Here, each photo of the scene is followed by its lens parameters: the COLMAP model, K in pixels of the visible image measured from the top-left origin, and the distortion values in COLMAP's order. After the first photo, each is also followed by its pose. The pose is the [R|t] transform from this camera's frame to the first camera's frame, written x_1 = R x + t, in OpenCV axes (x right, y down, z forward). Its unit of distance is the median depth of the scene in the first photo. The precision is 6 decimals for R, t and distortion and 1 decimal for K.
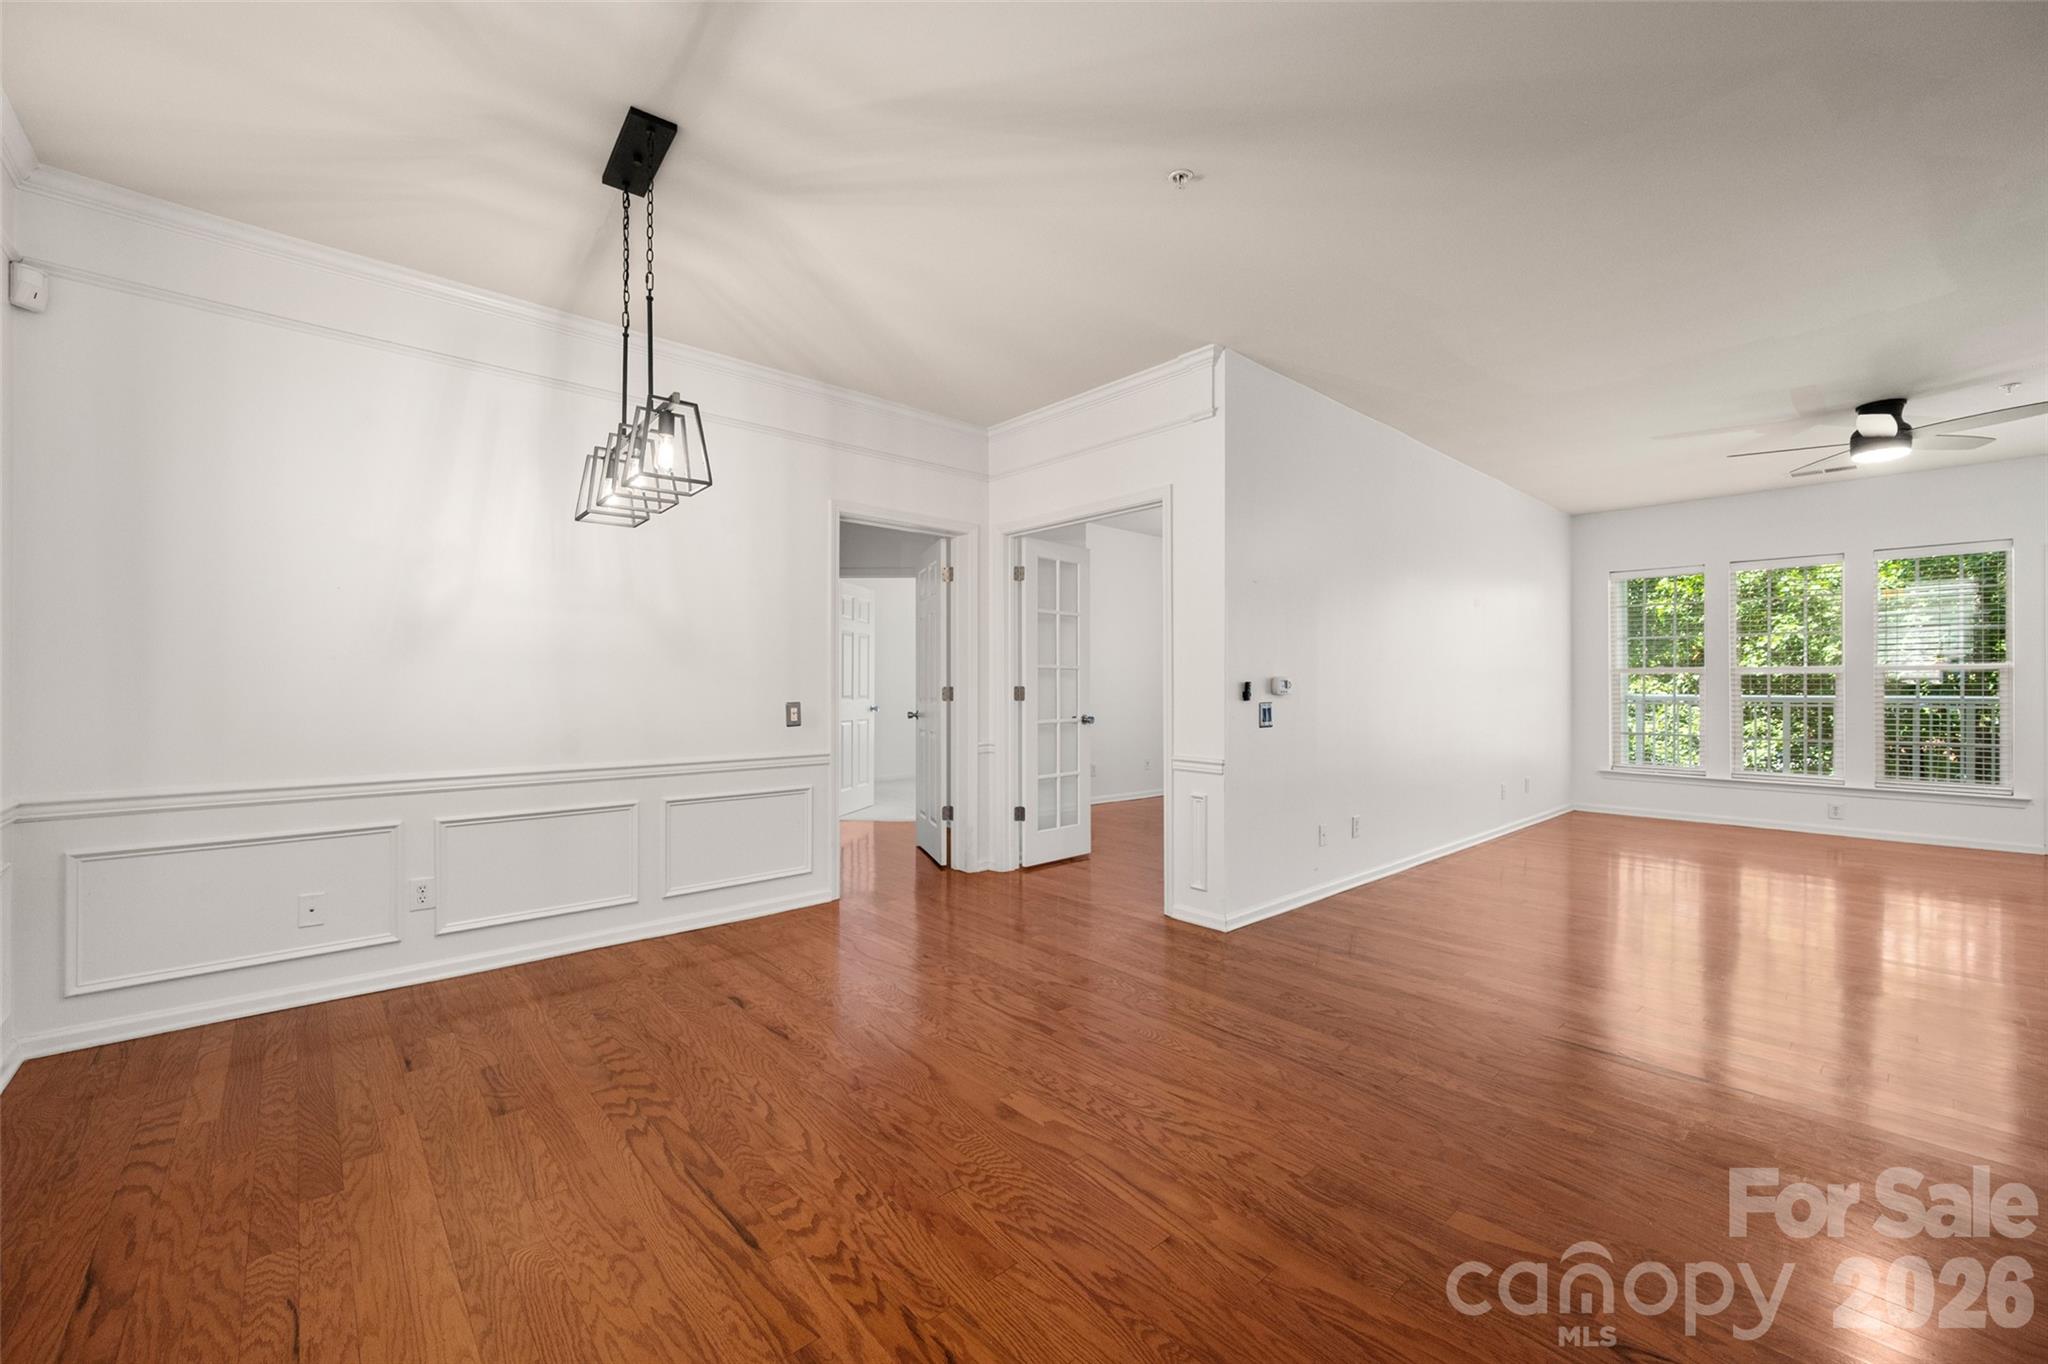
lens RADIAL K [[826.3, 0, 1030.7], [0, 826.3, 680.5], [0, 0, 1]] dist [-0.006546, -0.000260]
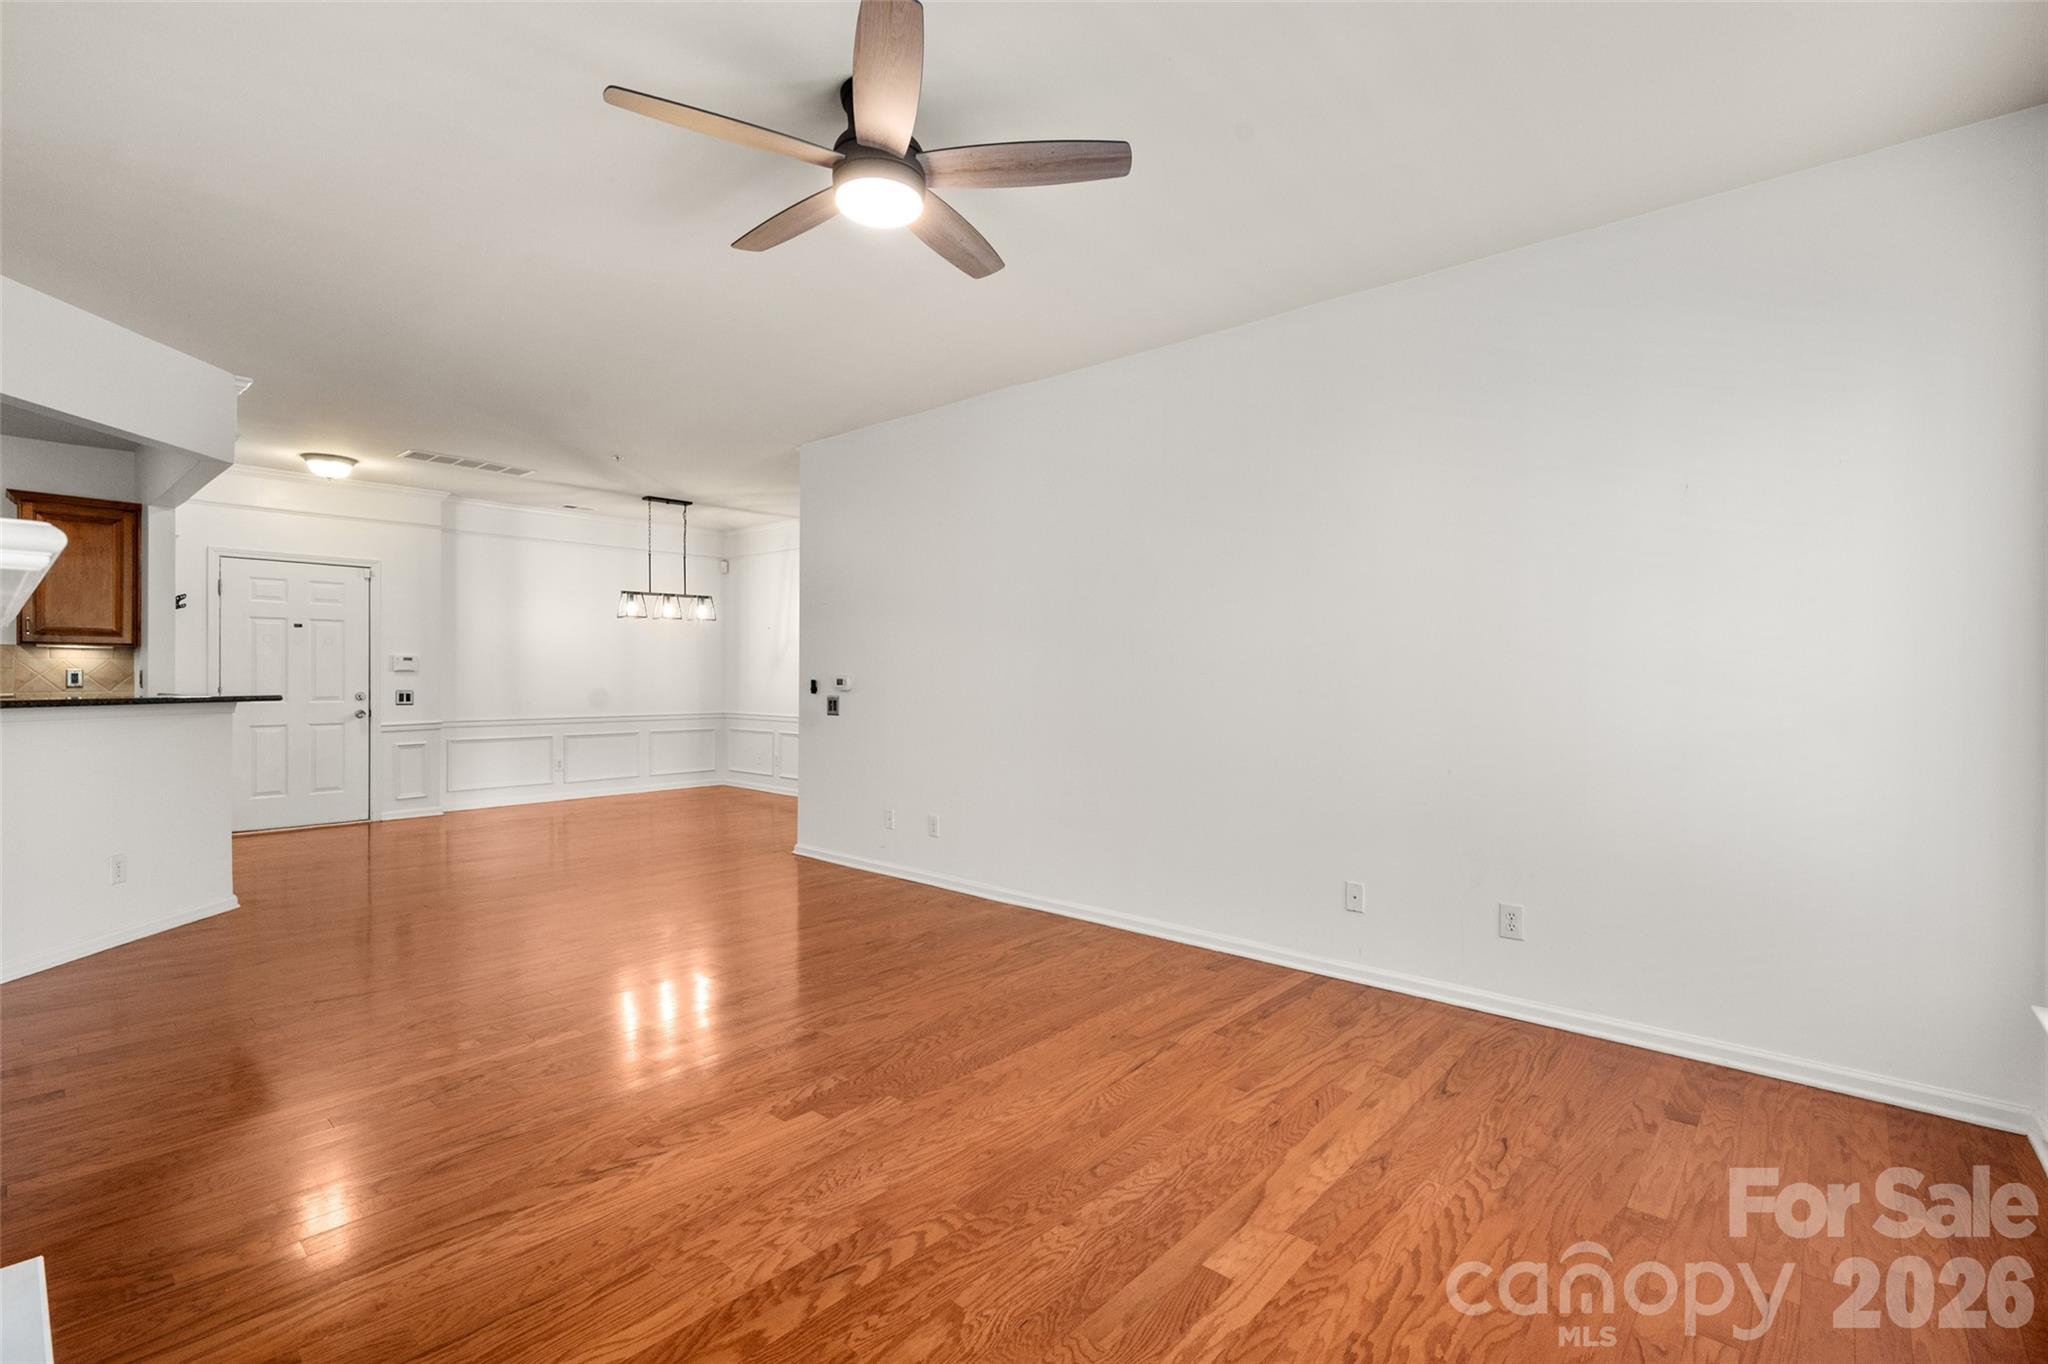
lens RADIAL K [[921.1, 0, 1032.6], [0, 921.1, 679.7], [0, 0, 1]] dist [0.005688, 0.000998]
pose [[0.128415, 0.004272, -0.991711, 2.724561], [0.003043, 0.999984, 0.004701, -0.006567], [0.991716, -0.003622, 0.128400, 1.706506]]
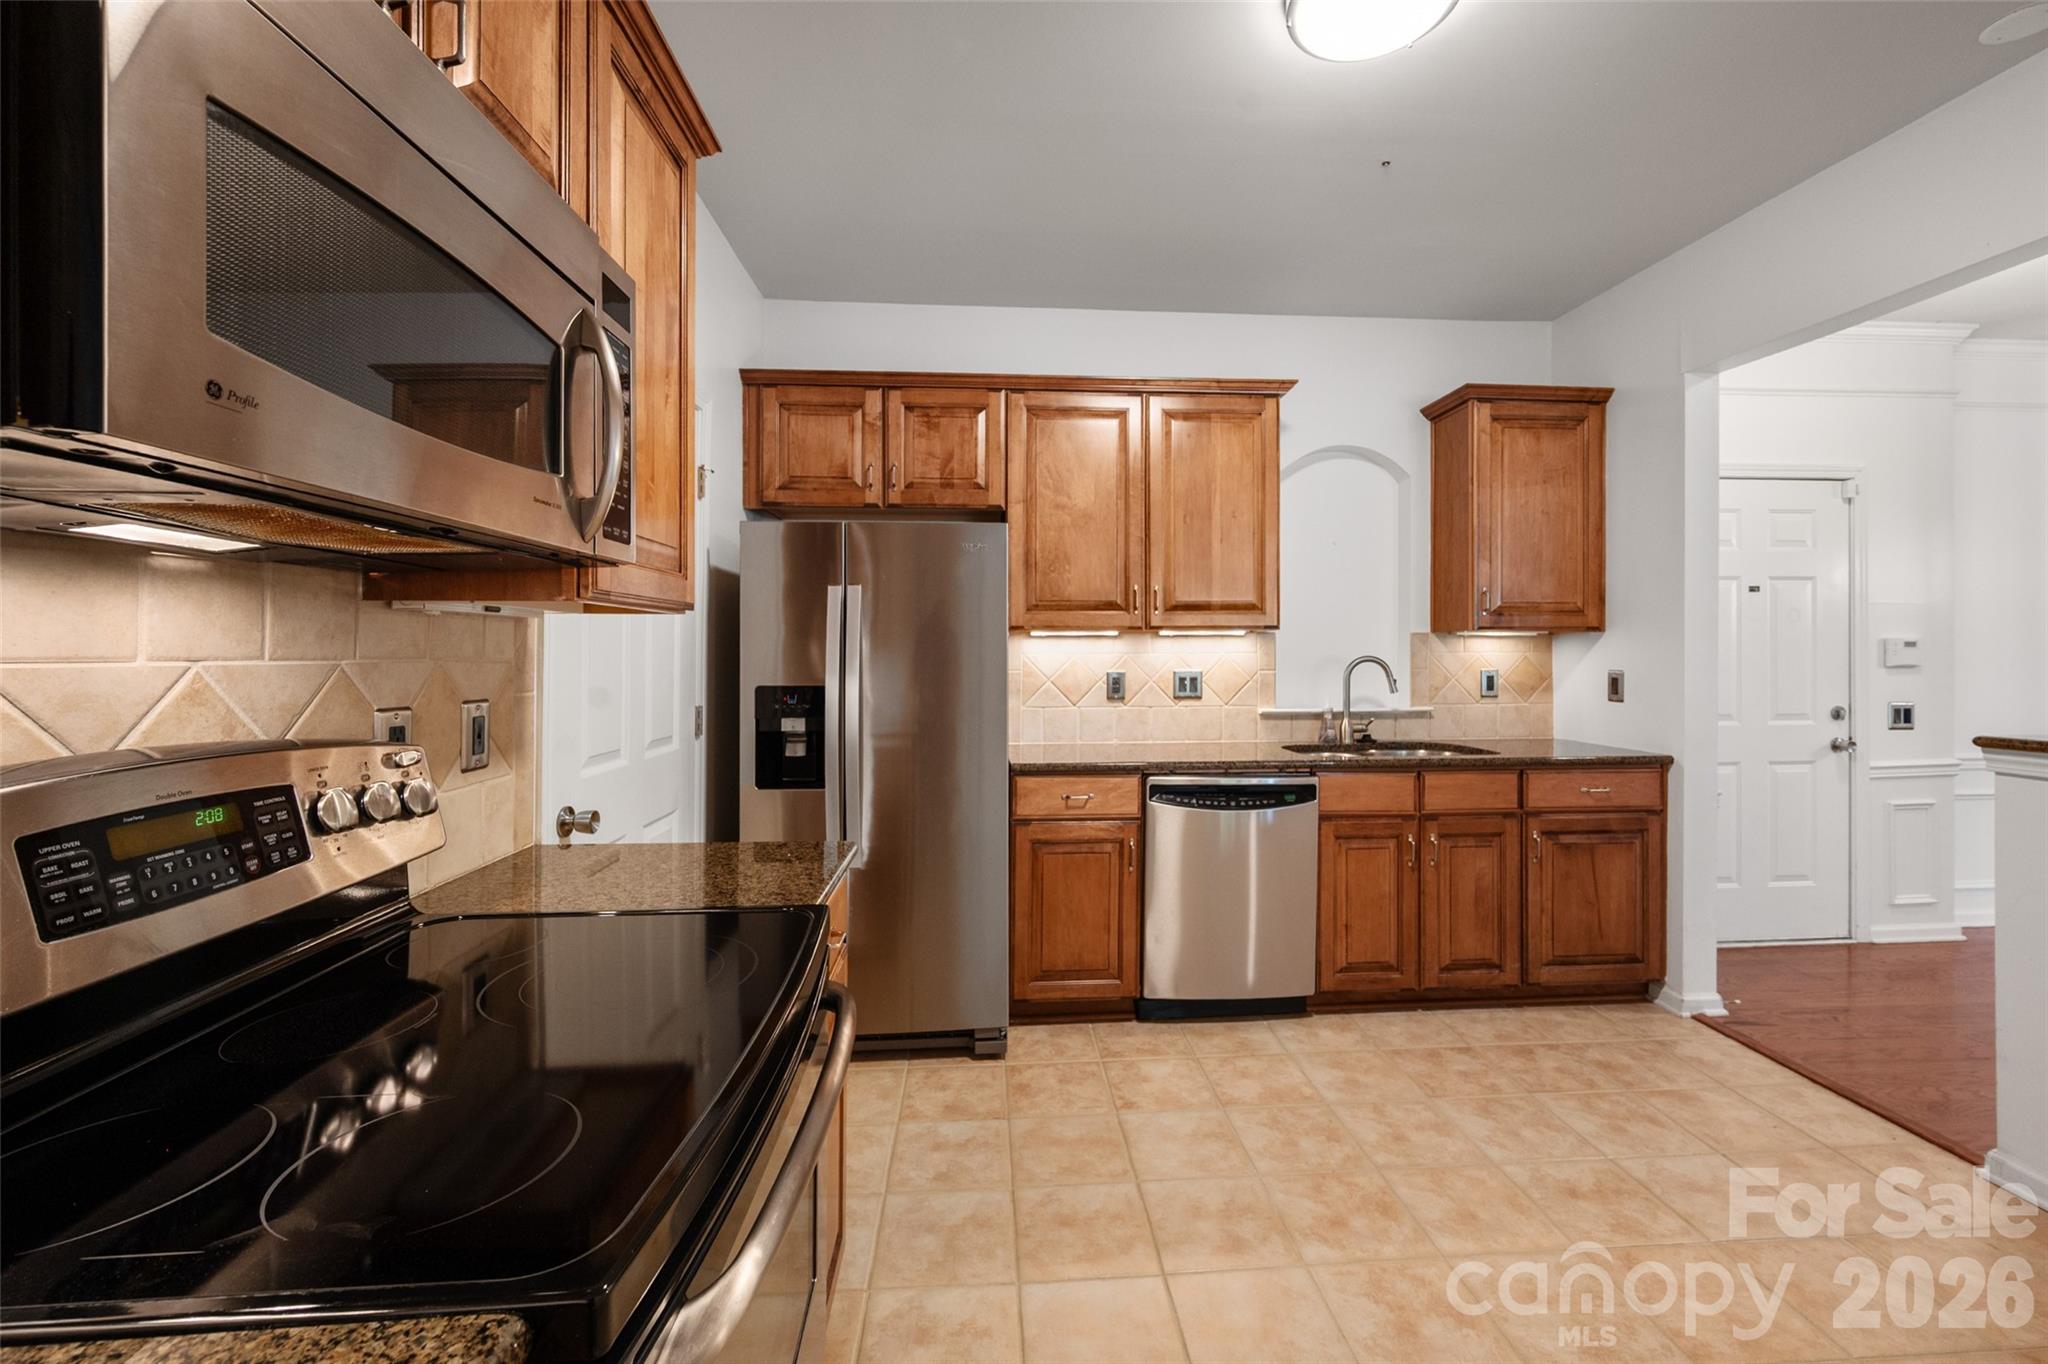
lens RADIAL K [[826.3, 0, 1024.9], [0, 826.3, 652.9], [0, 0, 1]] dist [-0.006546, -0.000260]
pose [[-0.629362, 0.002918, -0.777106, 1.614499], [0.007993, 0.999964, -0.002719, -0.056679], [0.777071, -0.007923, -0.629363, -0.129386]]
